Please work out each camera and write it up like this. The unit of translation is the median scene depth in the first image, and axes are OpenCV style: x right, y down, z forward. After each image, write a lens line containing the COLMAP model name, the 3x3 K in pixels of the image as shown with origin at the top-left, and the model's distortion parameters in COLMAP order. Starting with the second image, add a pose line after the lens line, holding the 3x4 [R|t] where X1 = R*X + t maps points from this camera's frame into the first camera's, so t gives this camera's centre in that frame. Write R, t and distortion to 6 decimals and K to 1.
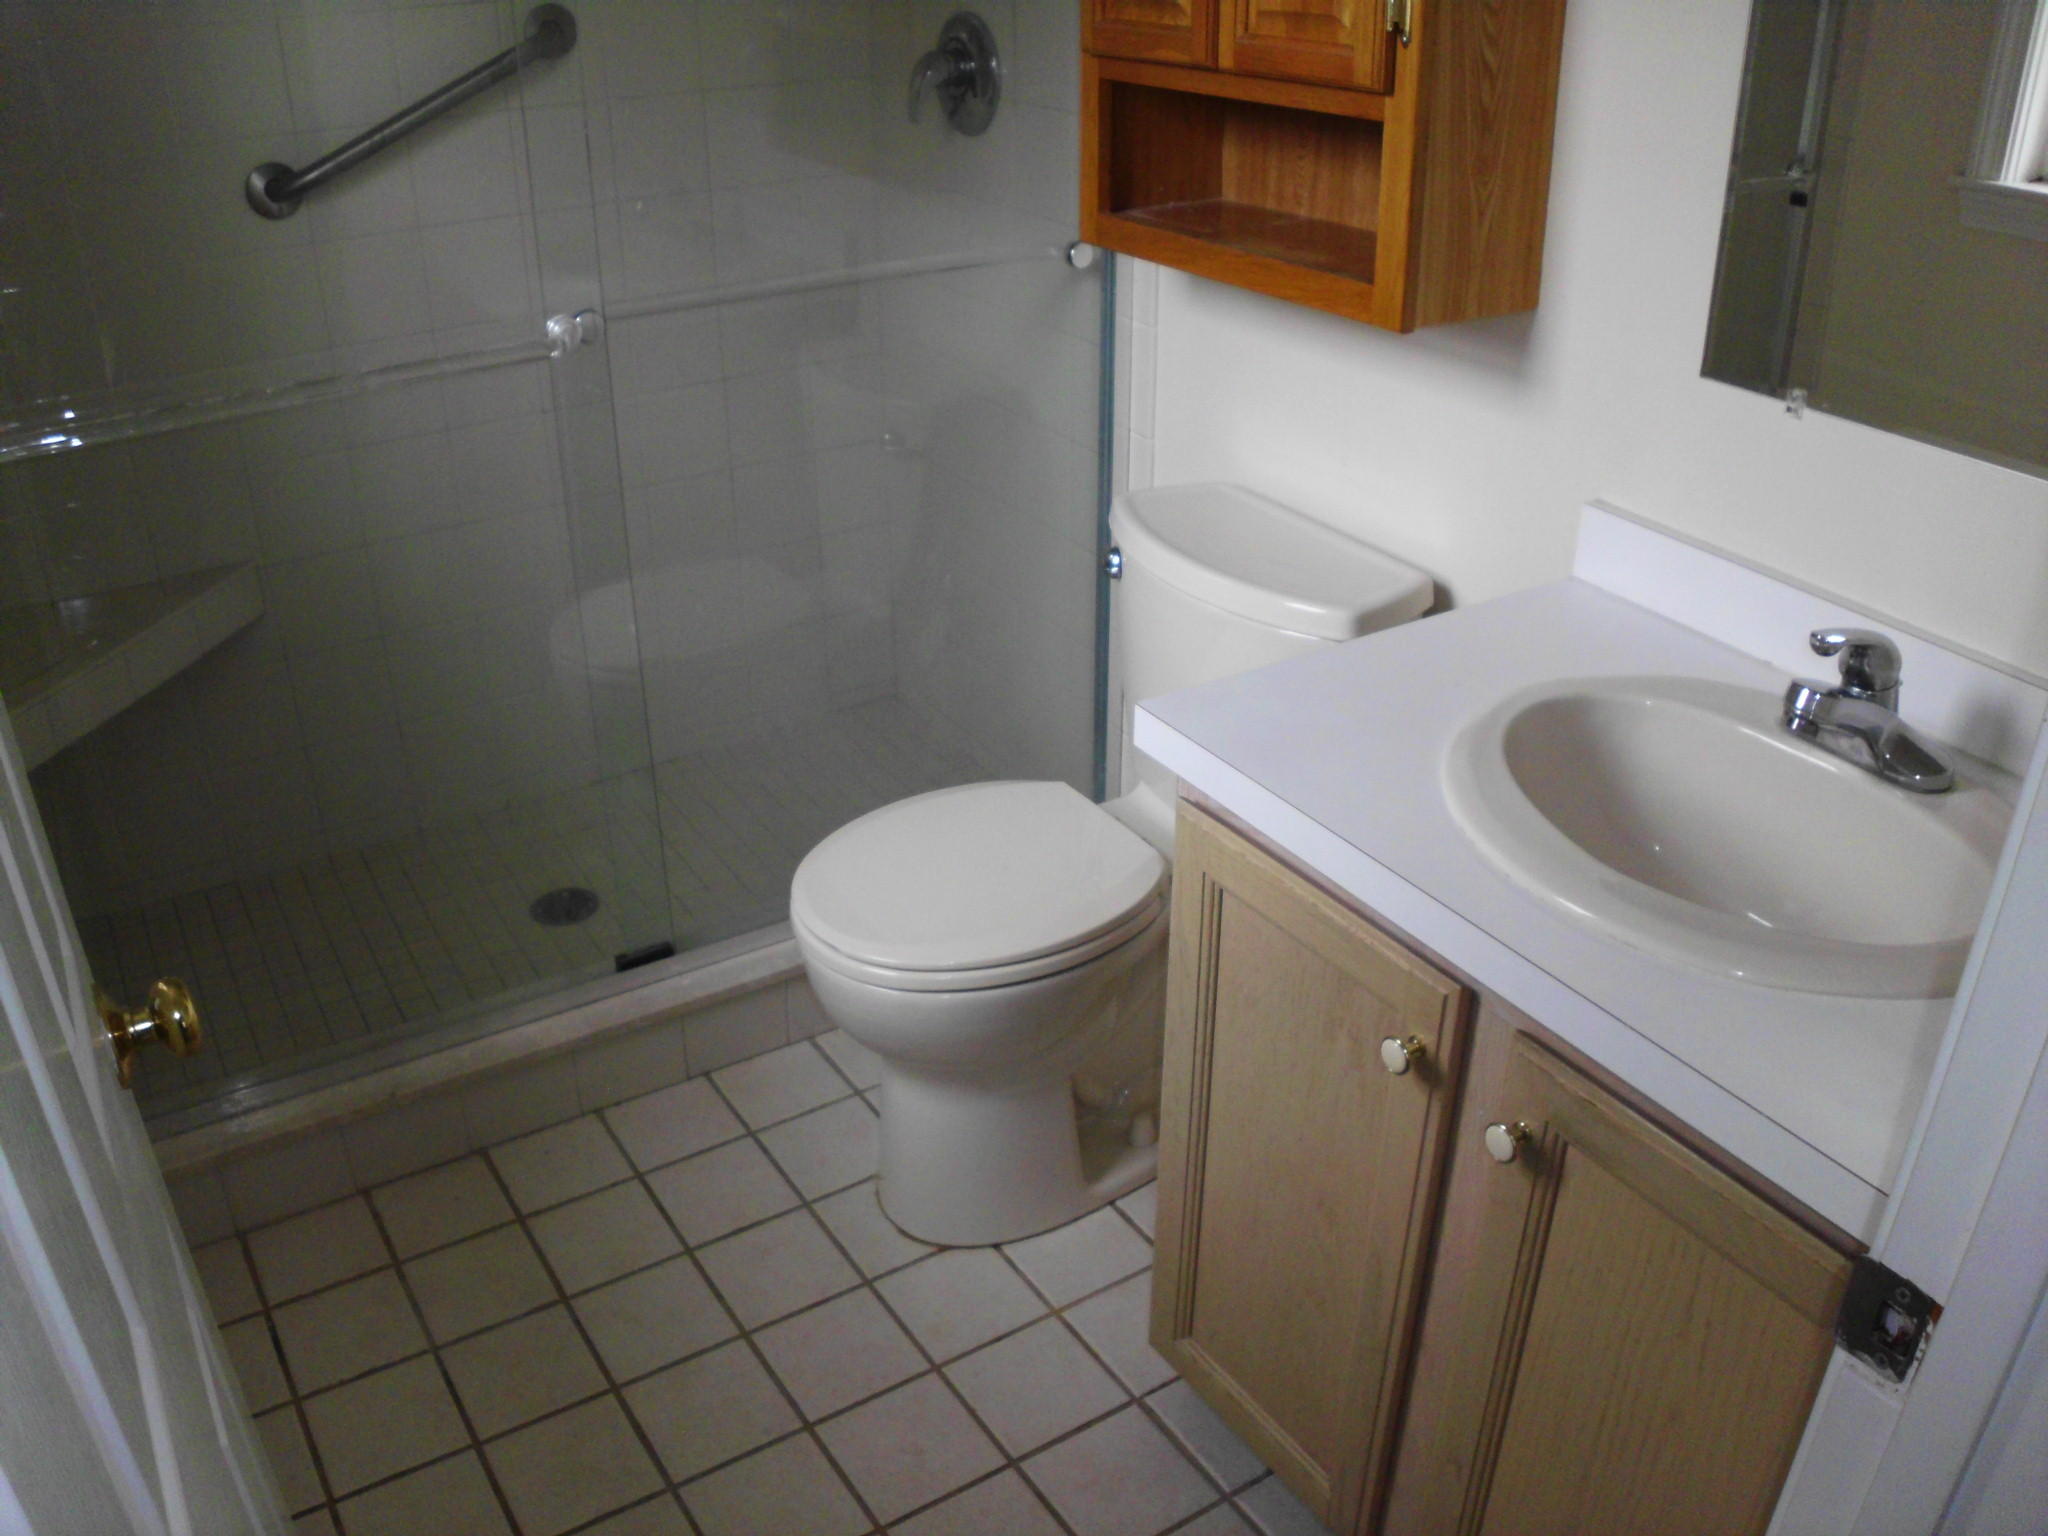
lens RADIAL K [[1712.8, 0, 1018.1], [0, 1712.8, 760.7], [0, 0, 1]] dist [-0.213936, 0.125906]
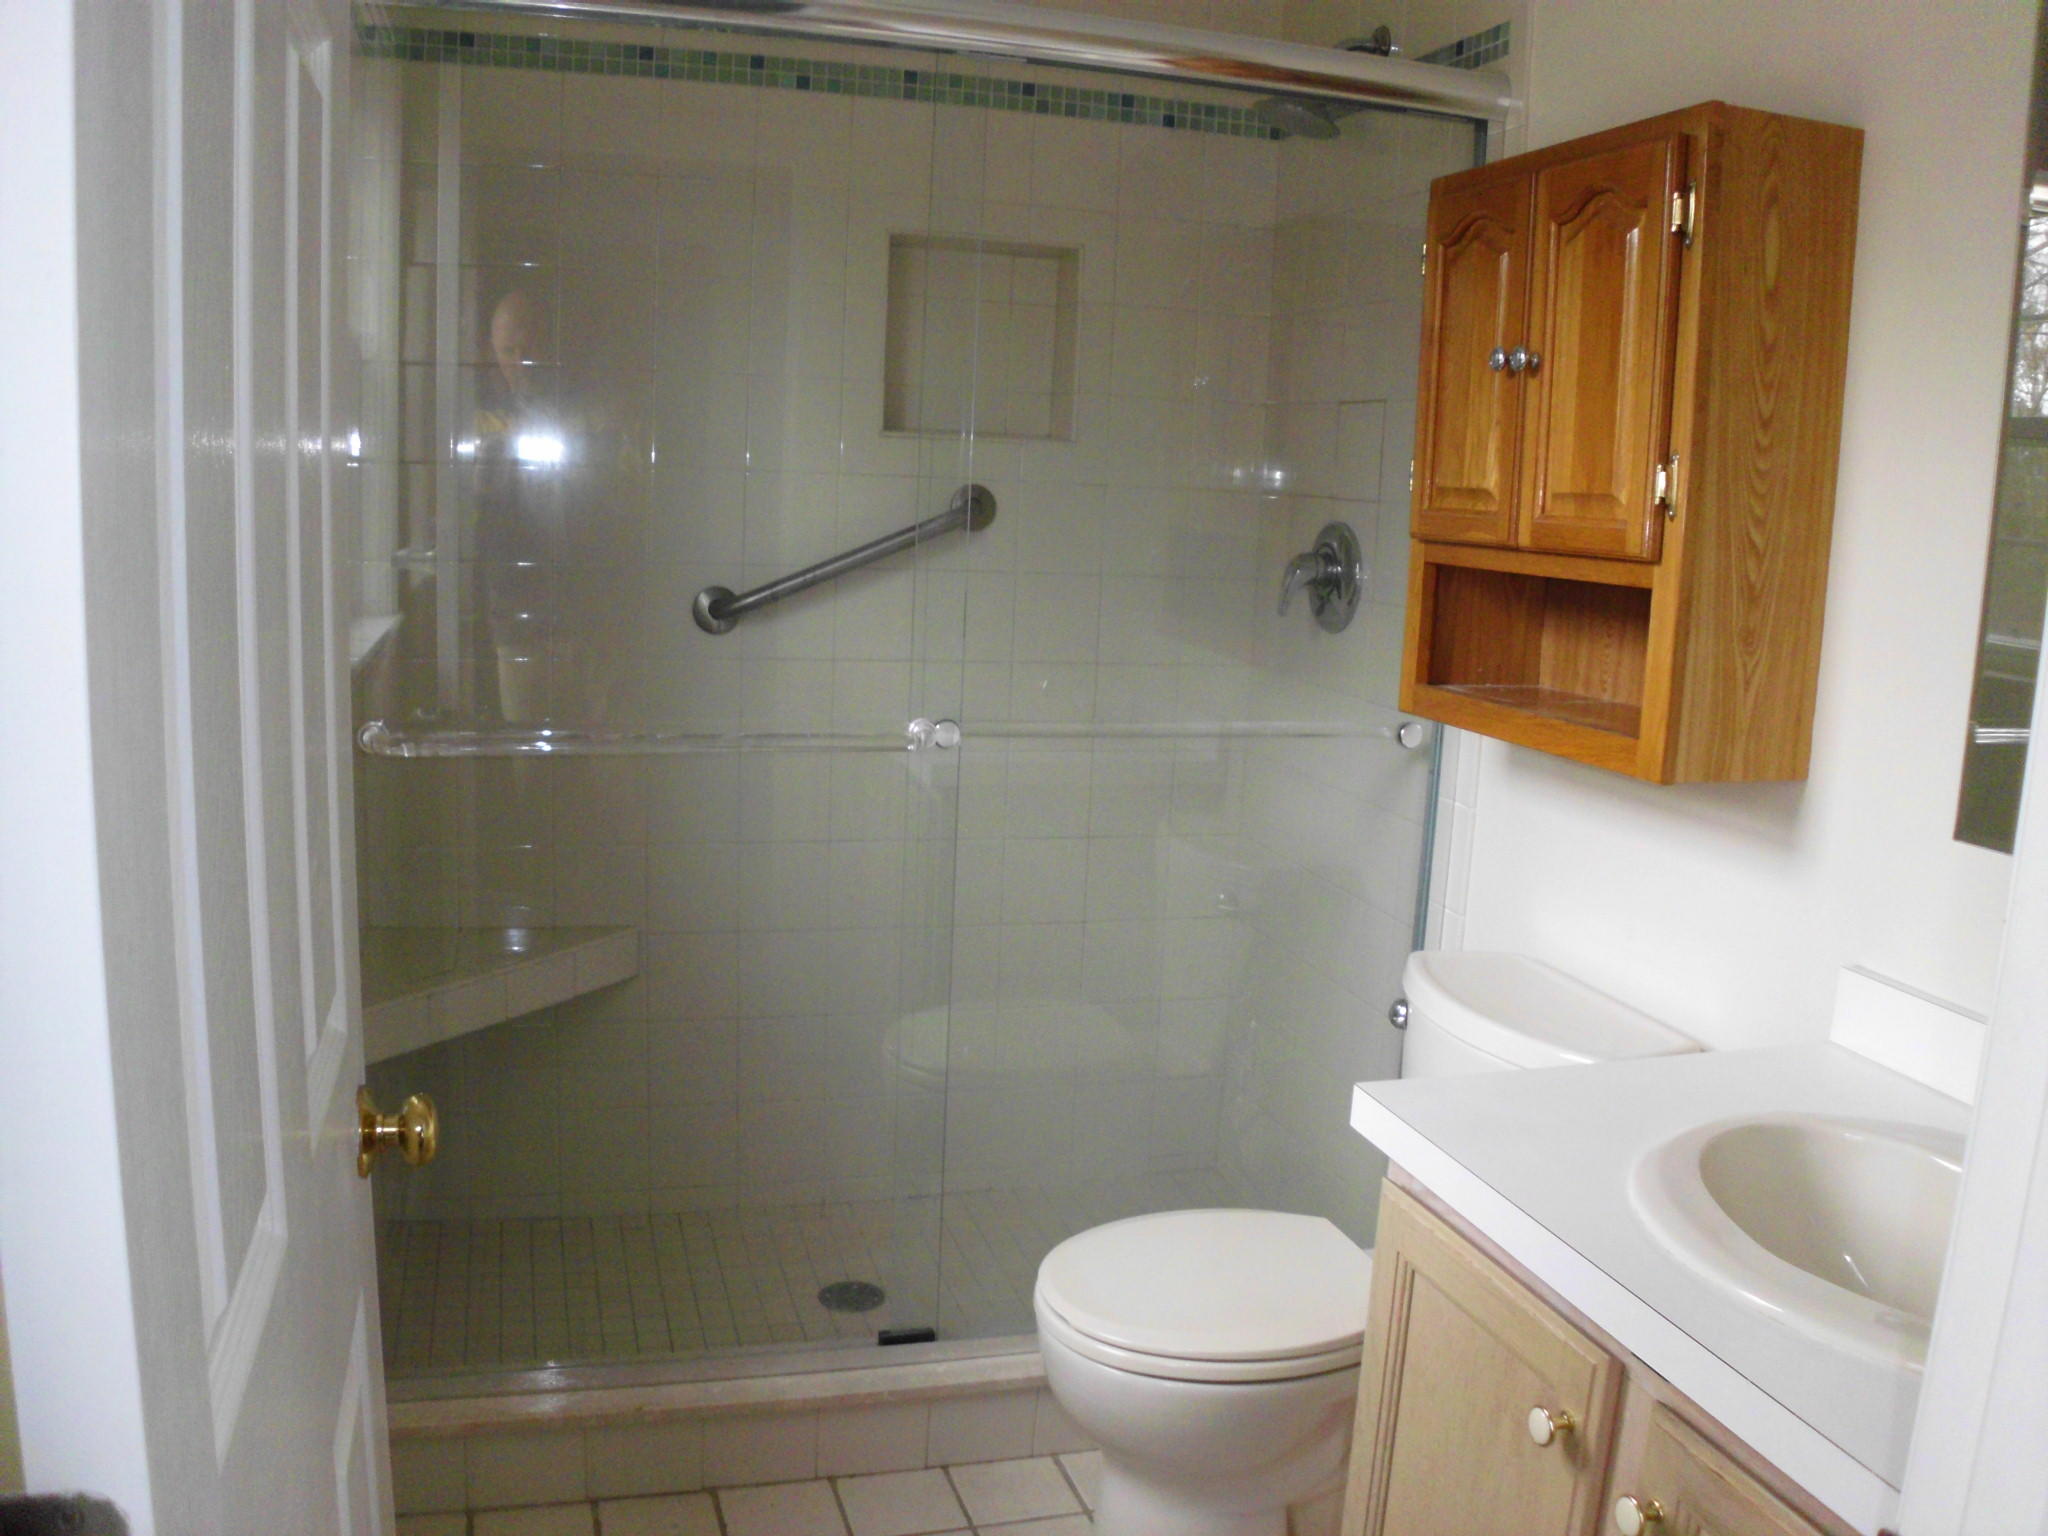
lens RADIAL K [[1712.8, 0, 1035.3], [0, 1712.8, 770.6], [0, 0, 1]] dist [-0.213936, 0.125906]
pose [[0.962981, 0.093887, -0.252692, 0.093163], [-0.170666, 0.937939, -0.301900, 0.099835], [0.208665, 0.333850, 0.919241, -0.043385]]
